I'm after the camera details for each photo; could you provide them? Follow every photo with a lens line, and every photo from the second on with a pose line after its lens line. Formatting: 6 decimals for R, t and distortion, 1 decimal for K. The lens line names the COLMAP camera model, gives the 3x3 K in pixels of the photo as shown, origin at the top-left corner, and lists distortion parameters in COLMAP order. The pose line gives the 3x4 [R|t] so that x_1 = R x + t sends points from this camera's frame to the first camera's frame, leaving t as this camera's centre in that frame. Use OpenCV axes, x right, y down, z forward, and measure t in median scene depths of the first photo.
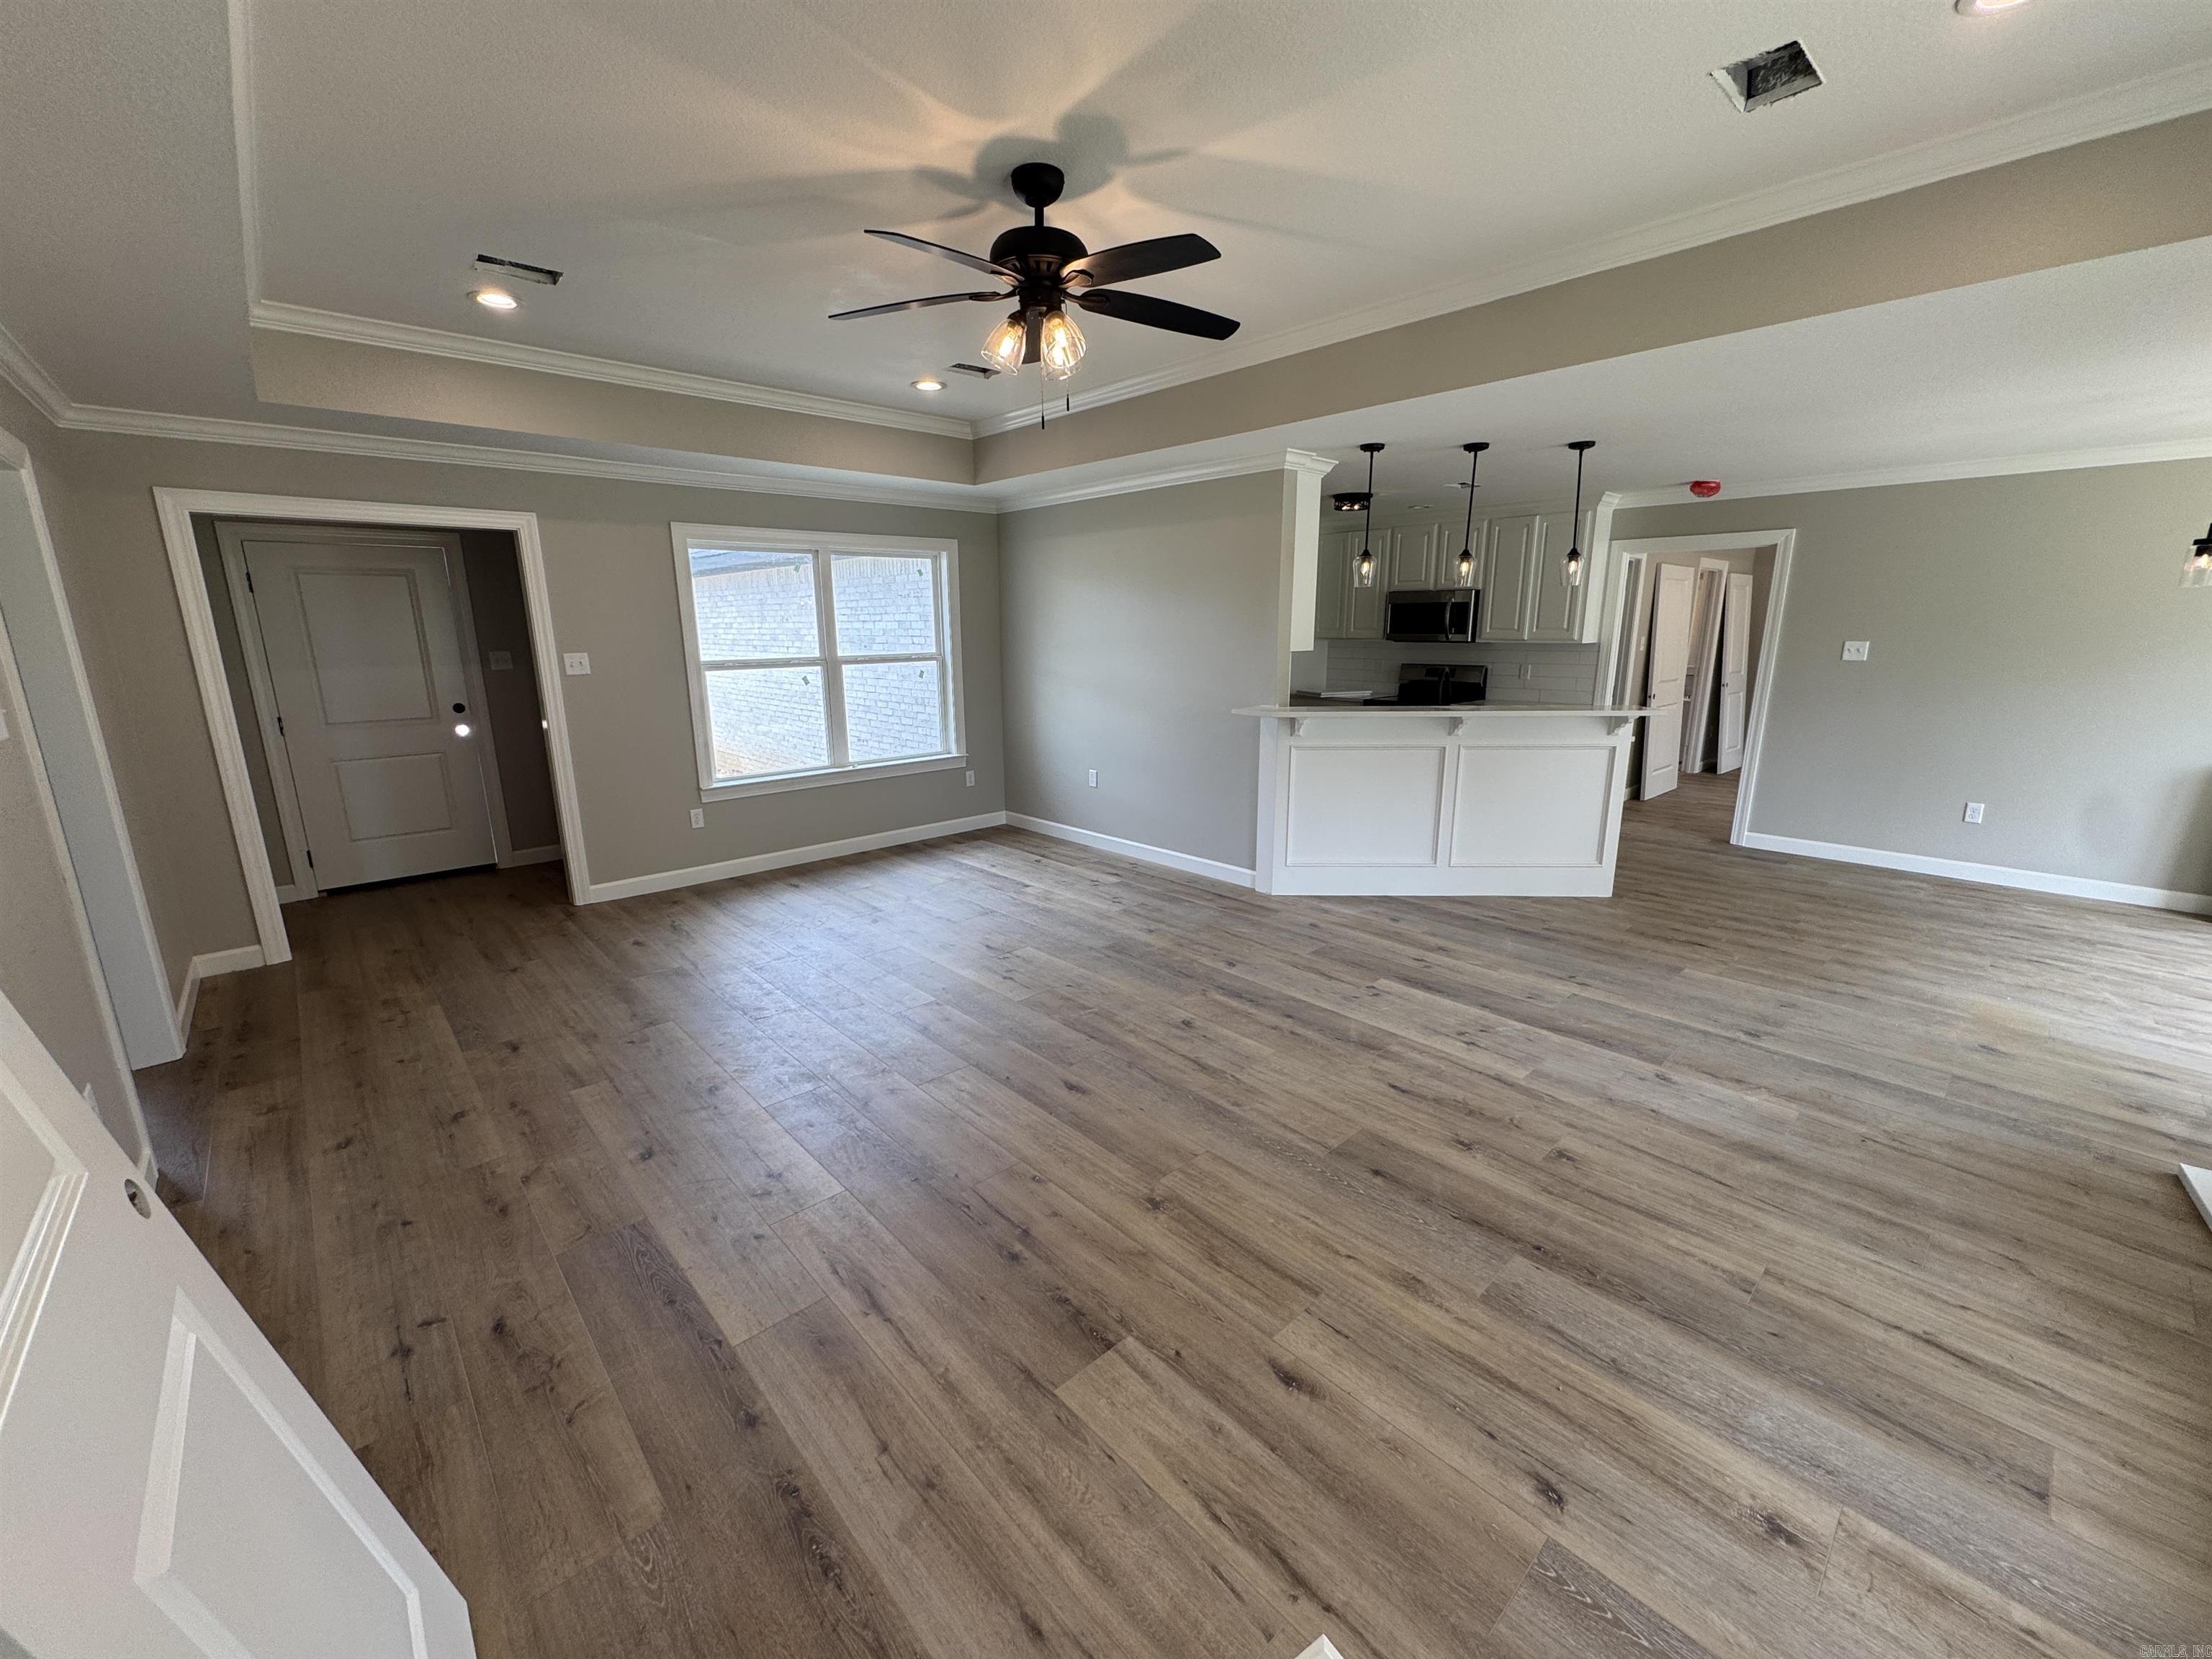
lens RADIAL K [[879.6, 0, 1107.9], [0, 879.6, 827.8], [0, 0, 1]] dist [-0.001388, 0.000215]
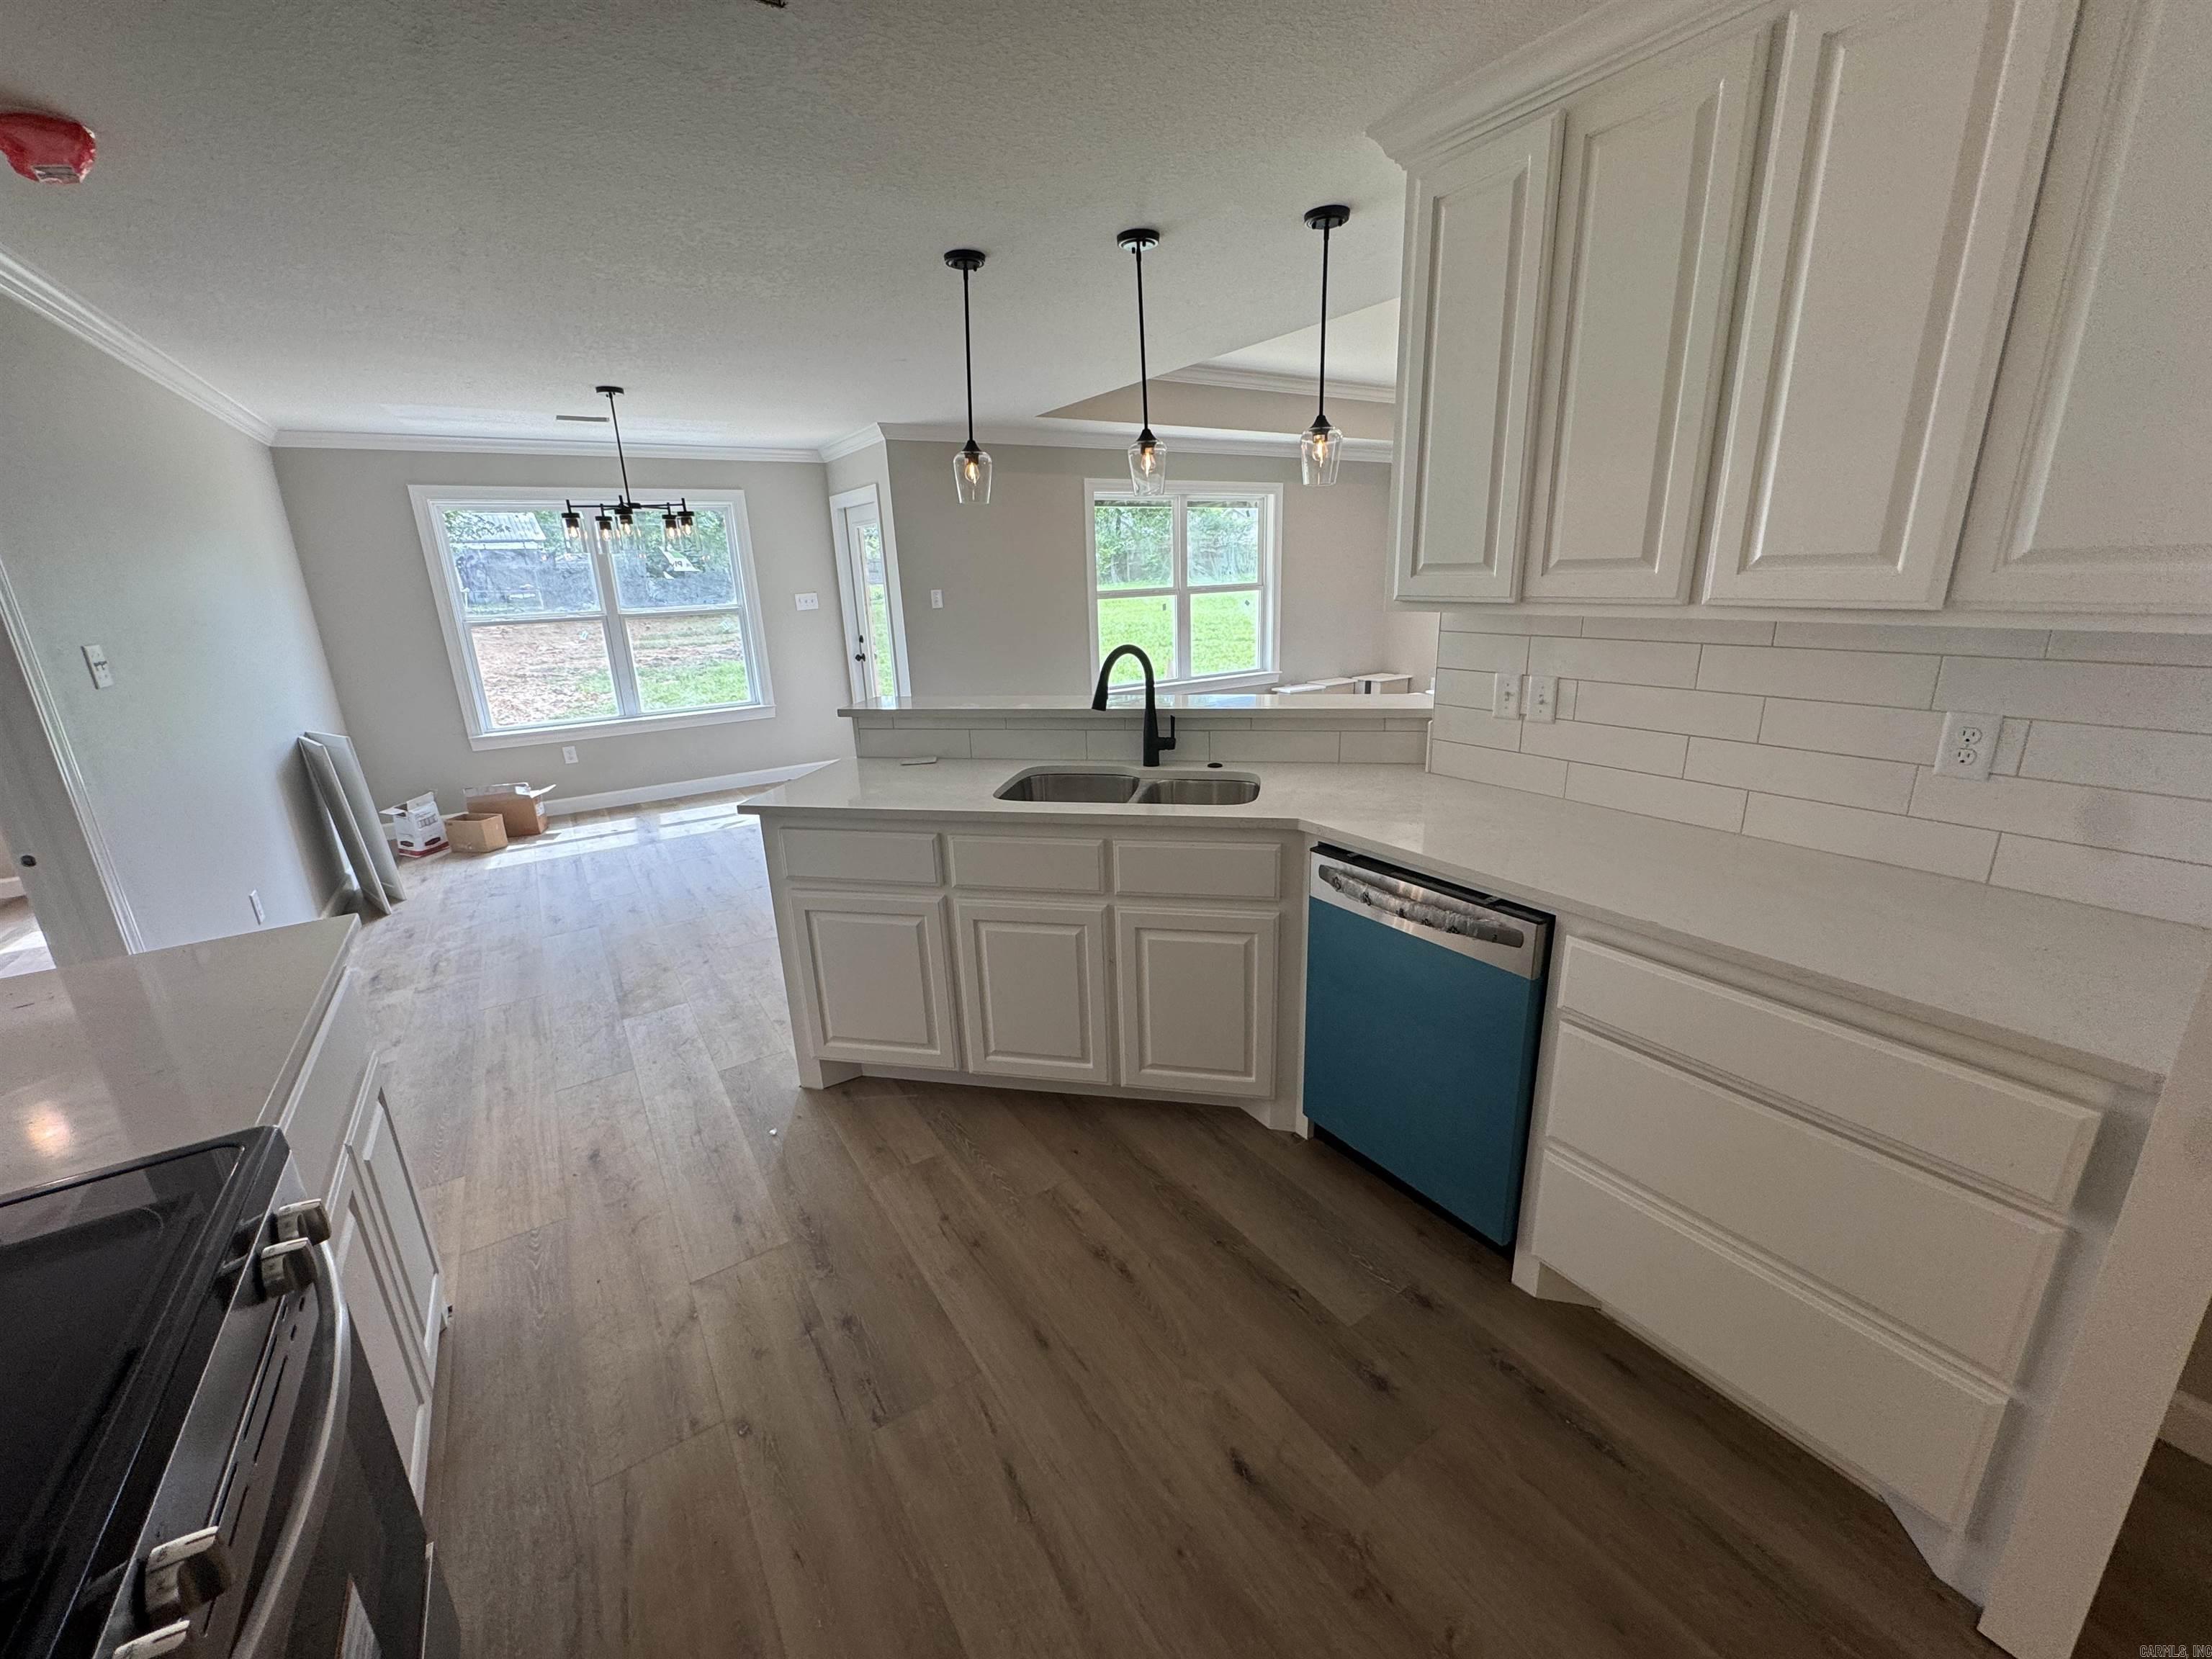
lens RADIAL K [[888.6, 0, 1102.8], [0, 888.6, 827.7], [0, 0, 1]] dist [-0.003743, 0.001000]
pose [[-0.984192, -0.008485, 0.176903, 0.369541], [0.079893, 0.870177, 0.486219, -0.420610], [-0.158063, 0.492666, -0.855743, 1.837656]]
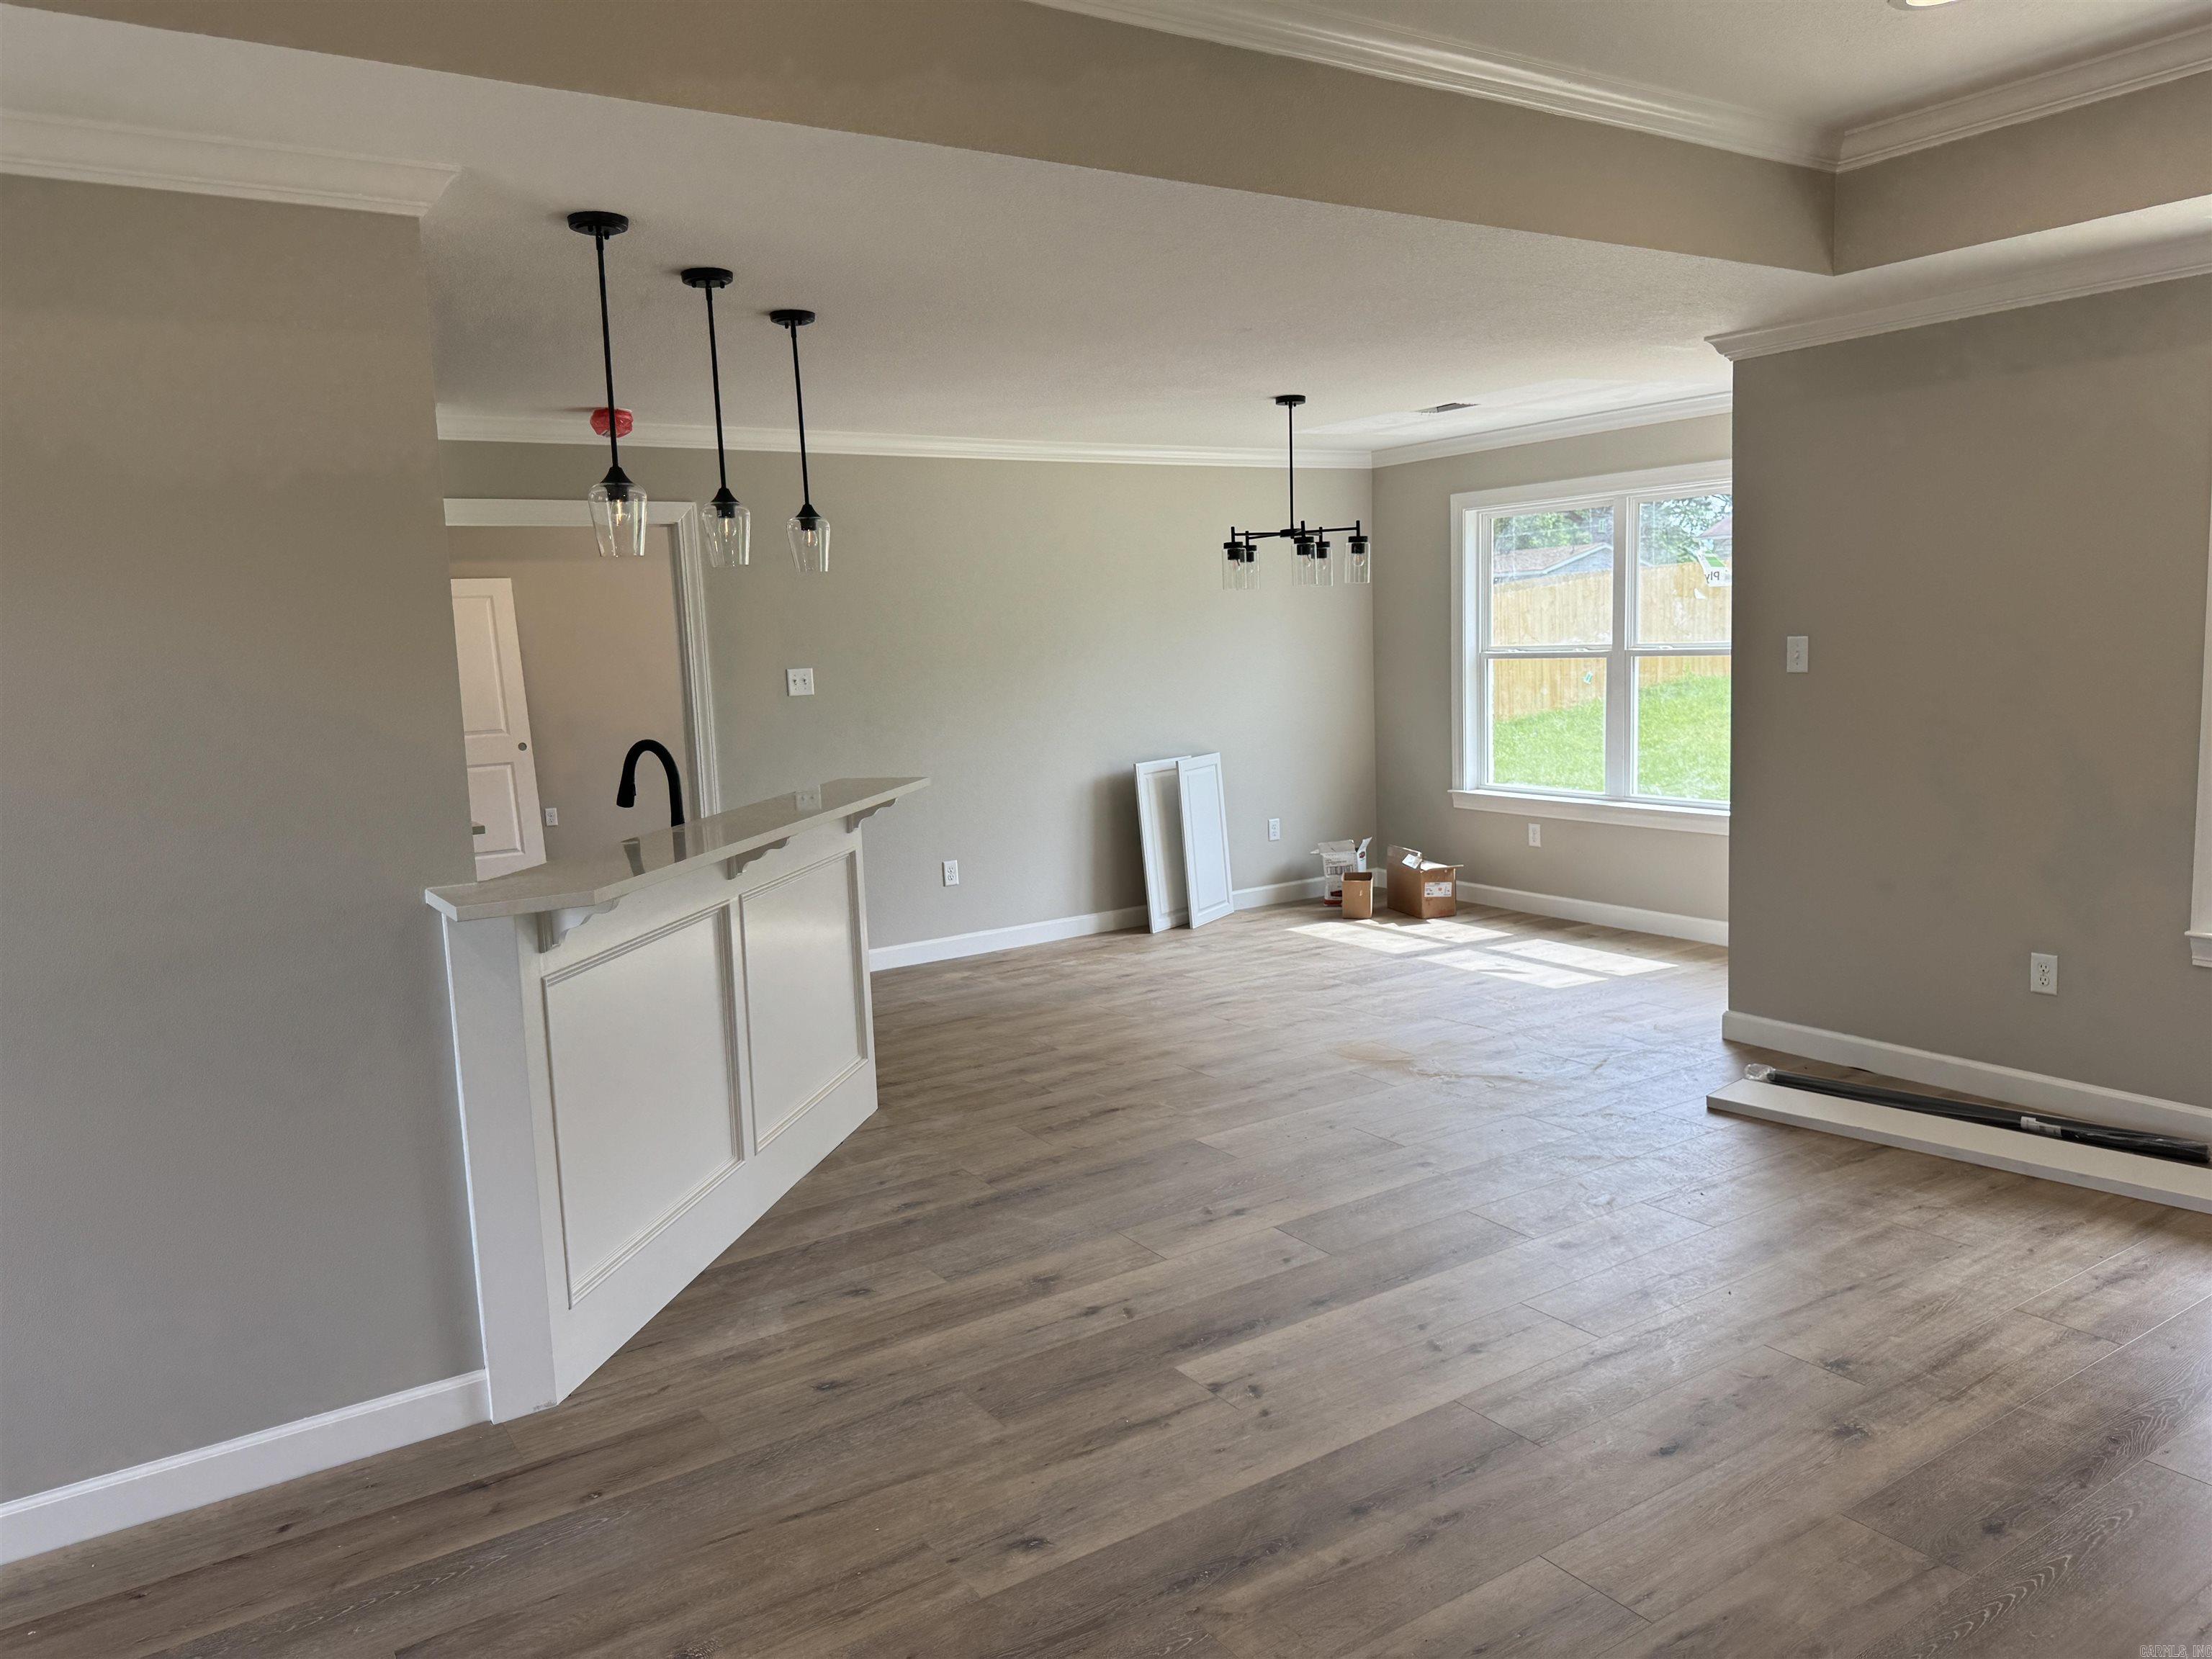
lens RADIAL K [[1538.3, 0, 1106.0], [0, 1538.3, 829.5], [0, 0, 1]] dist [0.089394, -0.119681]
pose [[0.157610, -0.128616, 0.979090, -0.449038], [0.260555, 0.961763, 0.084397, -0.175659], [-0.952507, 0.241805, 0.185095, 0.779301]]
